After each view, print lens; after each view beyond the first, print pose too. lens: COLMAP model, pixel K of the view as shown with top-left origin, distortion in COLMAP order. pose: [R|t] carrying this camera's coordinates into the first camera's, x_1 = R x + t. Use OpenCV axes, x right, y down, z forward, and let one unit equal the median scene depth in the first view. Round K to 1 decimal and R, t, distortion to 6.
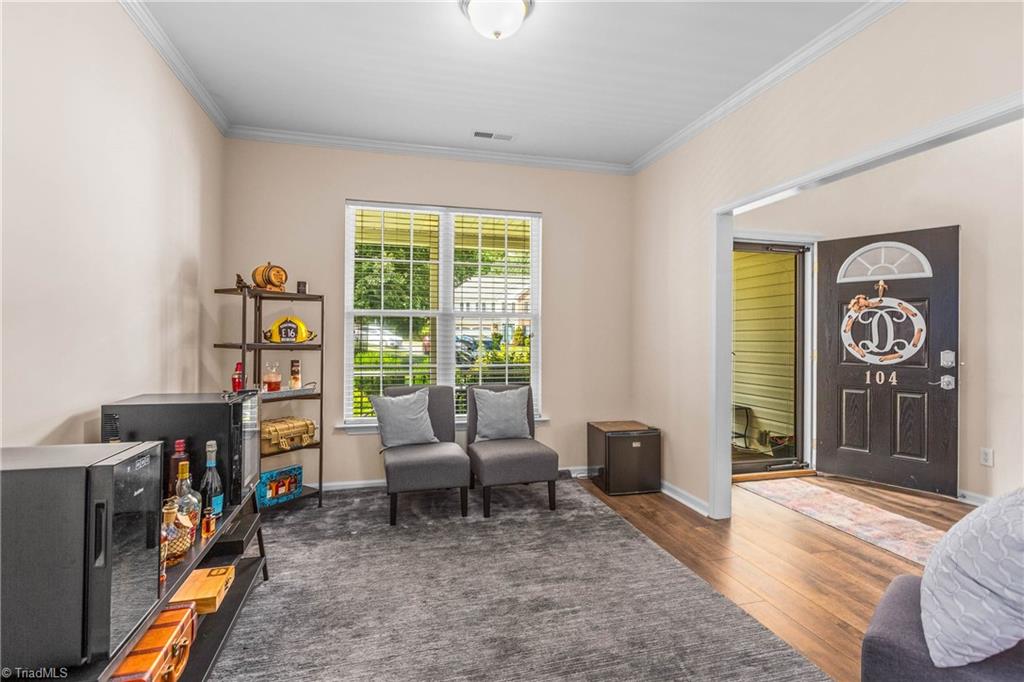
lens RADIAL K [[472.2, 0, 513.0], [0, 472.2, 340.7], [0, 0, 1]] dist [-0.017767, 0.001381]
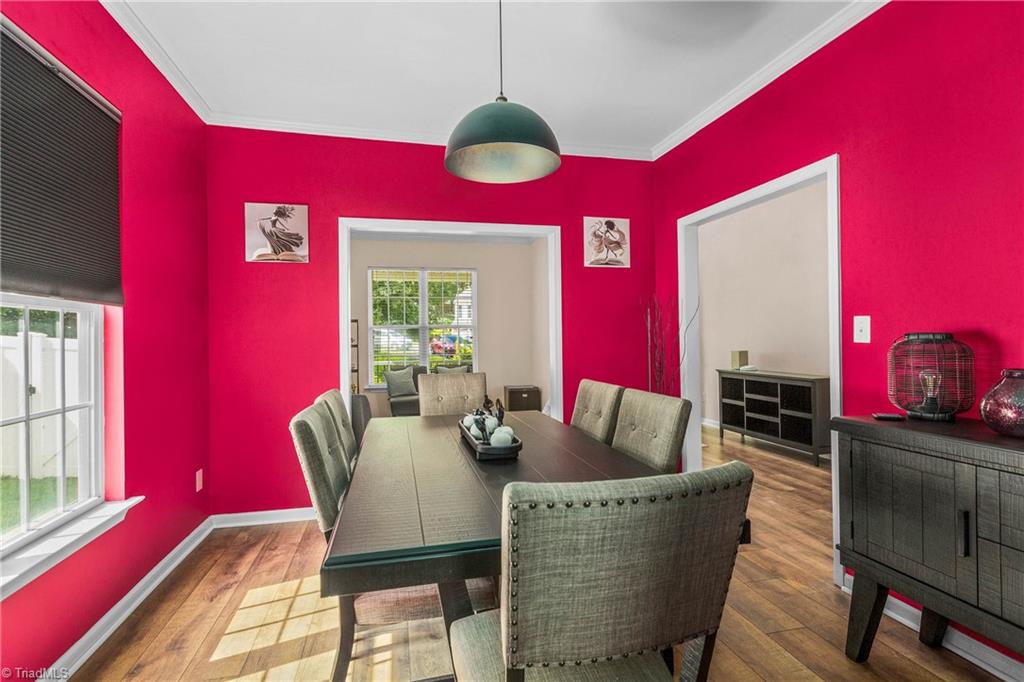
lens RADIAL K [[472.2, 0, 509.0], [0, 472.2, 337.8], [0, 0, 1]] dist [-0.017767, 0.001381]
pose [[0.999349, -0.019126, -0.030598, 0.258625], [0.018918, 0.999796, -0.007080, 0.004475], [0.030727, 0.006497, 0.999507, -0.861074]]
